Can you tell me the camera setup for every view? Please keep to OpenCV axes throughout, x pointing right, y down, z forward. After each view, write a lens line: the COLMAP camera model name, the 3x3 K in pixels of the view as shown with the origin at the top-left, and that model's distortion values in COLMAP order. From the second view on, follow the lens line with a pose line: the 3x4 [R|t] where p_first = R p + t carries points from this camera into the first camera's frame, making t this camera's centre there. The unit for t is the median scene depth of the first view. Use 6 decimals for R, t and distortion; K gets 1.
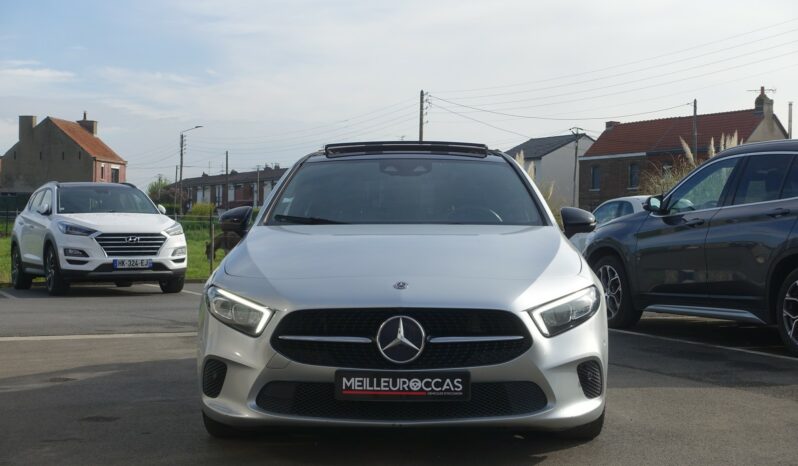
lens RADIAL K [[1183.8, 0, 399.0], [0, 1183.8, 233.0], [0, 0, 1]] dist [-0.017689, -0.044073]
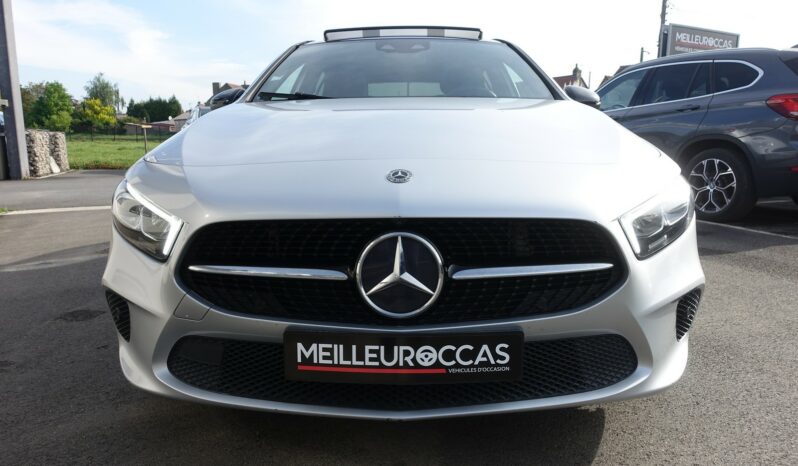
lens RADIAL K [[547.0, 0, 399.0], [0, 547.0, 233.0], [0, 0, 1]] dist [-0.008961, 0.008593]
pose [[0.999961, -0.008791, 0.000859, 0.001153], [0.008519, 0.985532, 0.169278, 0.027384], [-0.002335, -0.169264, 0.985568, 0.750090]]
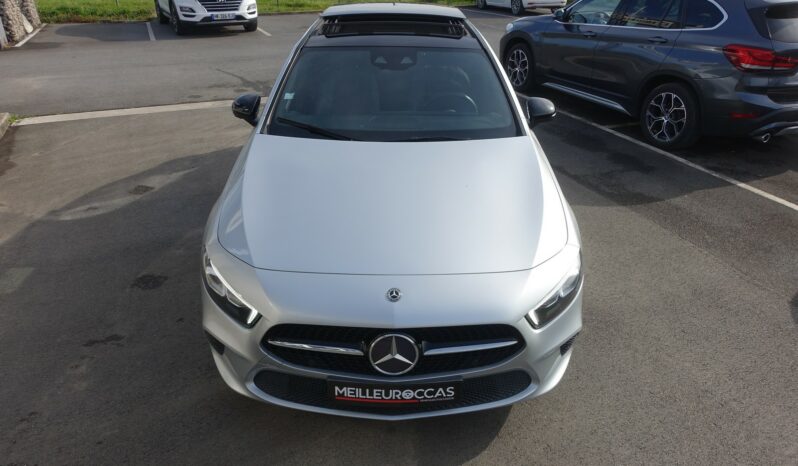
lens RADIAL K [[547.0, 0, 399.0], [0, 547.0, 233.0], [0, 0, 1]] dist [-0.008961, 0.008593]
pose [[0.999567, -0.001359, 0.029388, -0.007013], [-0.012122, 0.891158, 0.453531, -0.200768], [-0.026806, -0.453691, 0.890756, 0.645001]]
